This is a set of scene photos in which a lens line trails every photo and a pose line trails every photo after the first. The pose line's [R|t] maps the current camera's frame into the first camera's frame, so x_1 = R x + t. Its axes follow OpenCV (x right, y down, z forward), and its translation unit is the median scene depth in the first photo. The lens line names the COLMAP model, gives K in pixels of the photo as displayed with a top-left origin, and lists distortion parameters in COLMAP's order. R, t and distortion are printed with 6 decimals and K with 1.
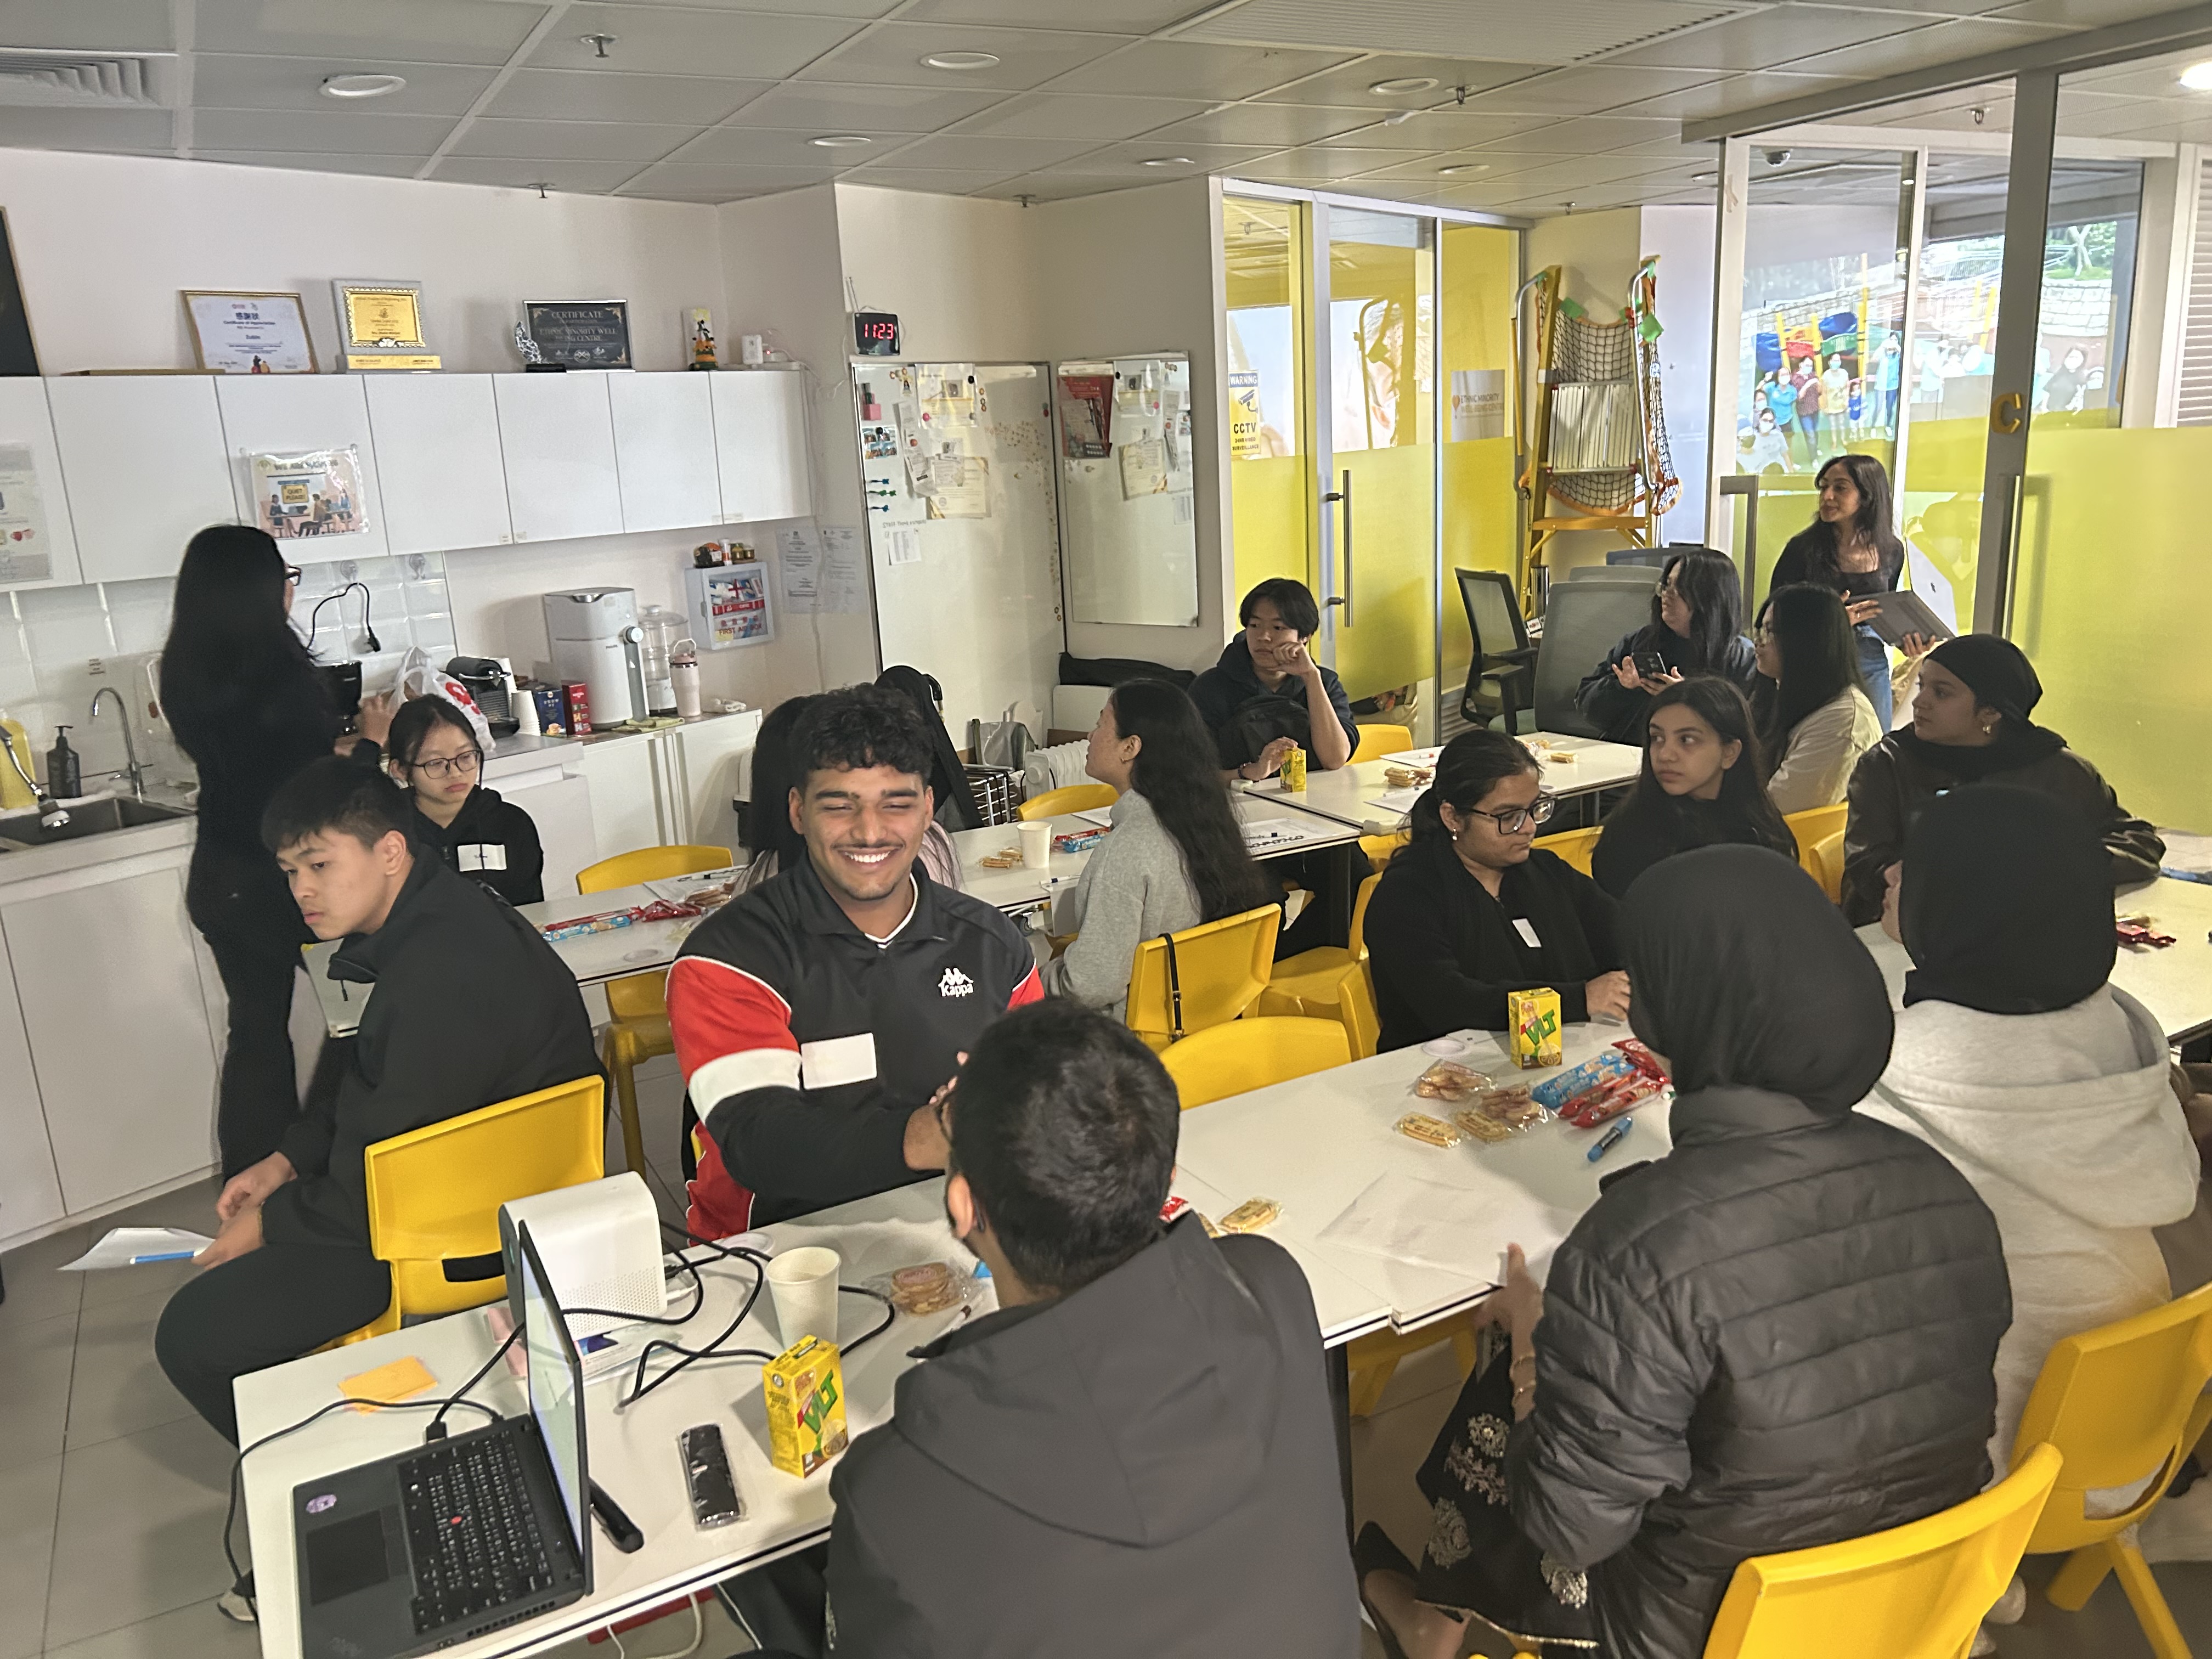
lens RADIAL K [[1658.7, 0, 1102.2], [0, 1658.7, 837.5], [0, 0, 1]] dist [0.043815, -0.027072]
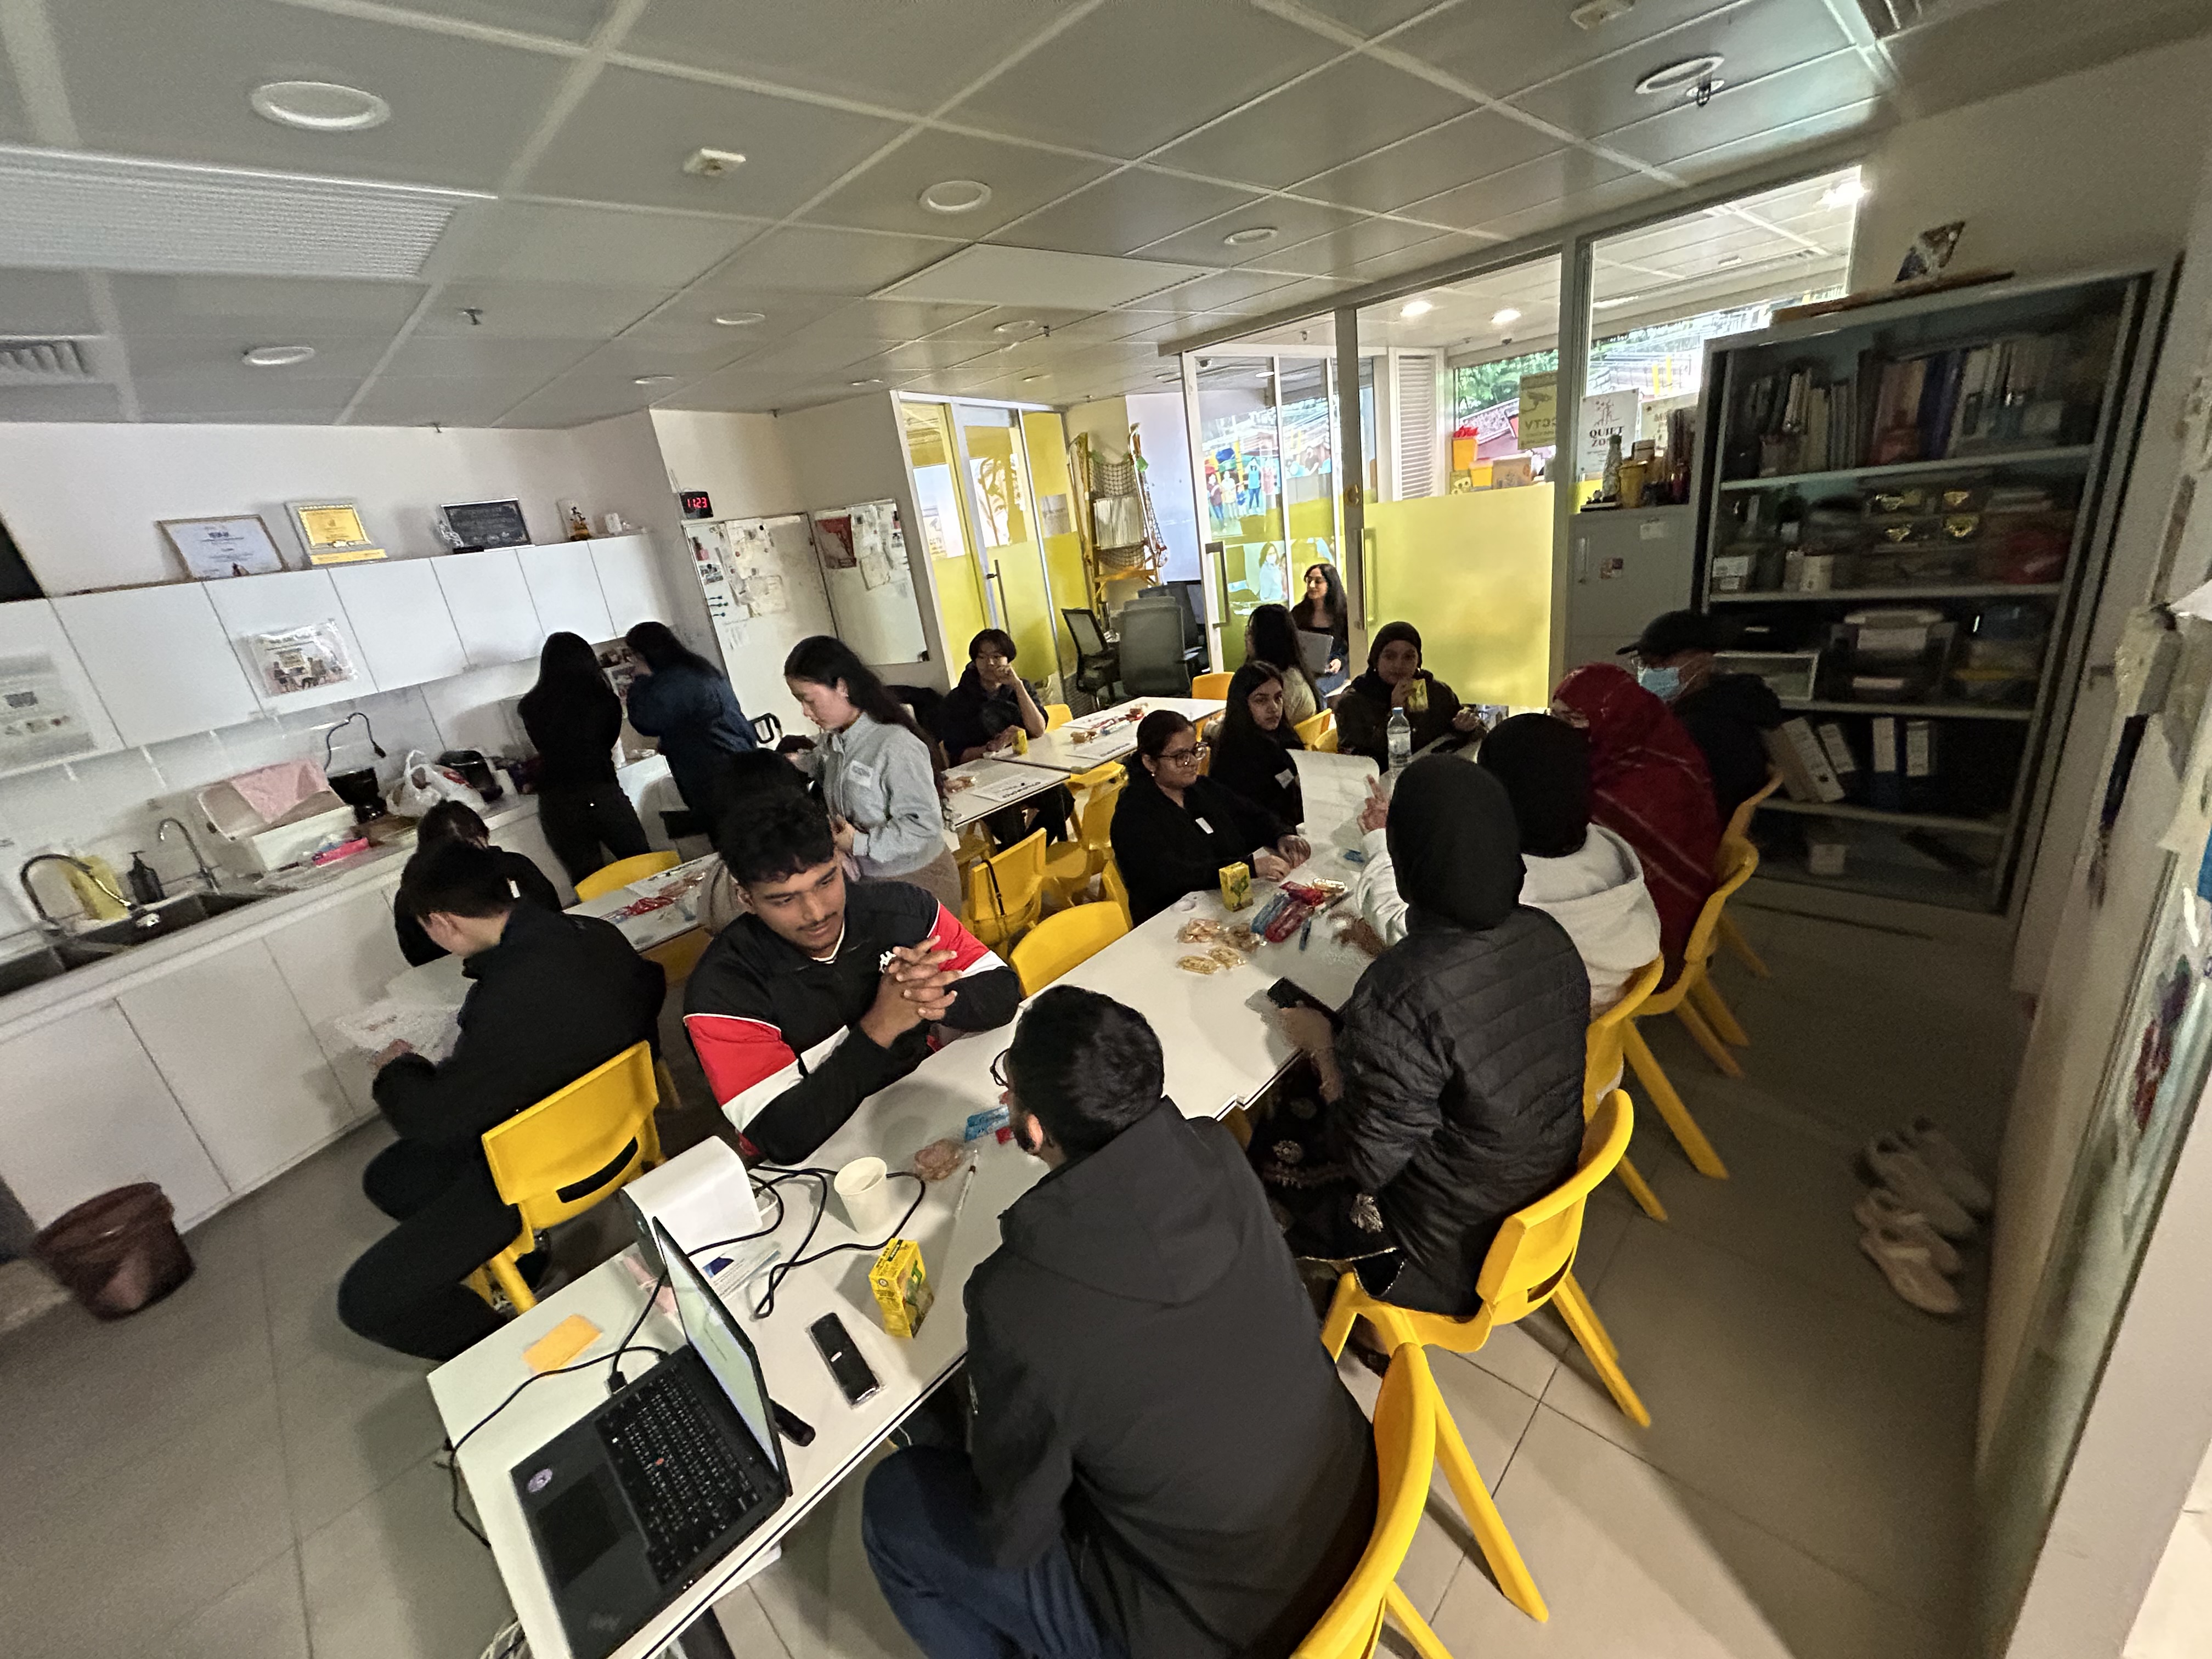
lens RADIAL K [[887.5, 0, 1099.8], [0, 887.5, 824.9], [0, 0, 1]] dist [0.003130, -0.000143]
pose [[0.950679, -0.181533, 0.251504, -0.048059], [0.161608, 0.981986, 0.097913, -0.030997], [-0.264748, -0.052439, 0.962891, 0.089838]]
